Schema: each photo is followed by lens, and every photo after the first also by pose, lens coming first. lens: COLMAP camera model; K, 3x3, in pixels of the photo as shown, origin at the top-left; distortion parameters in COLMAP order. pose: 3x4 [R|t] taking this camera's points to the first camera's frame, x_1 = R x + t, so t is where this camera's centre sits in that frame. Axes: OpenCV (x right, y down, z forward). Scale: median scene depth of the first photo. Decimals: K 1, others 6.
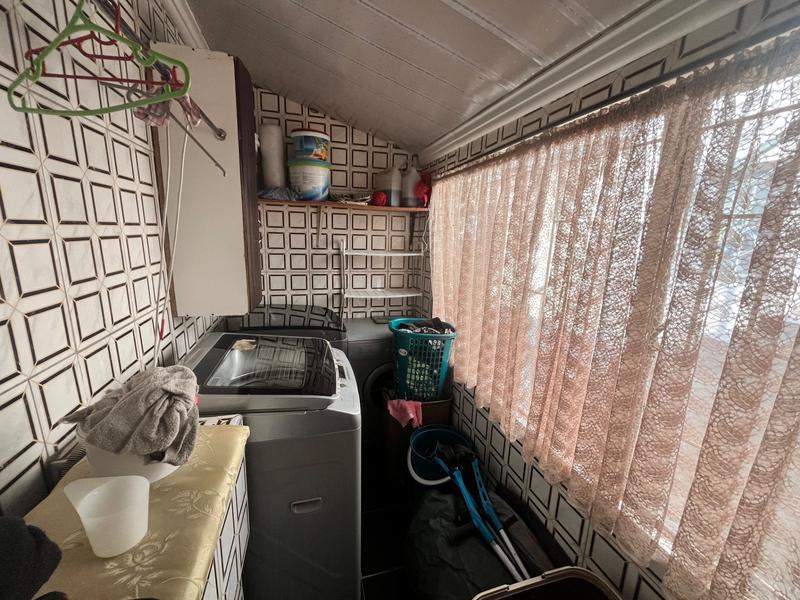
lens RADIAL K [[321.7, 0, 397.8], [0, 321.7, 300.8], [0, 0, 1]] dist [-0.001610, -0.000955]
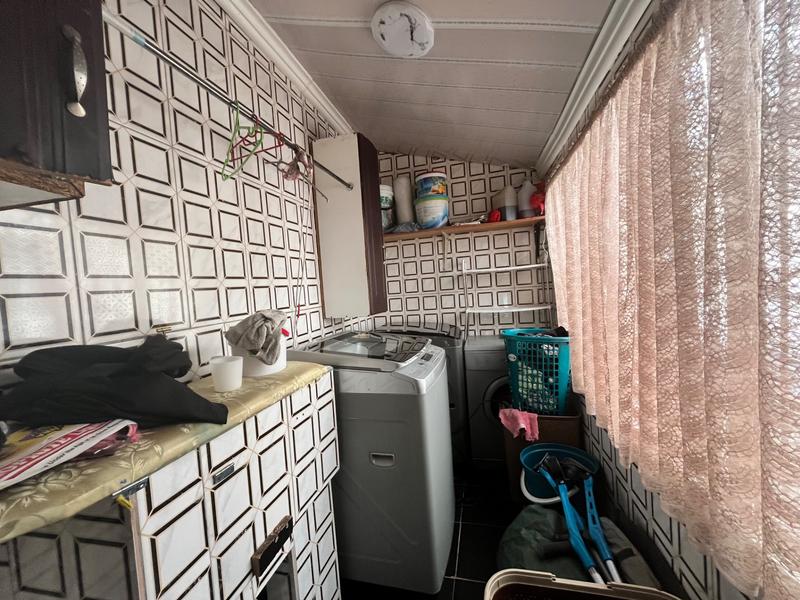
lens RADIAL K [[321.7, 0, 399.0], [0, 321.7, 300.2], [0, 0, 1]] dist [-0.001610, -0.000955]
pose [[0.857650, -0.073702, -0.508924, 0.224755], [-0.006845, 0.987952, -0.154610, 0.138911], [0.514188, 0.136084, 0.846813, -0.018192]]
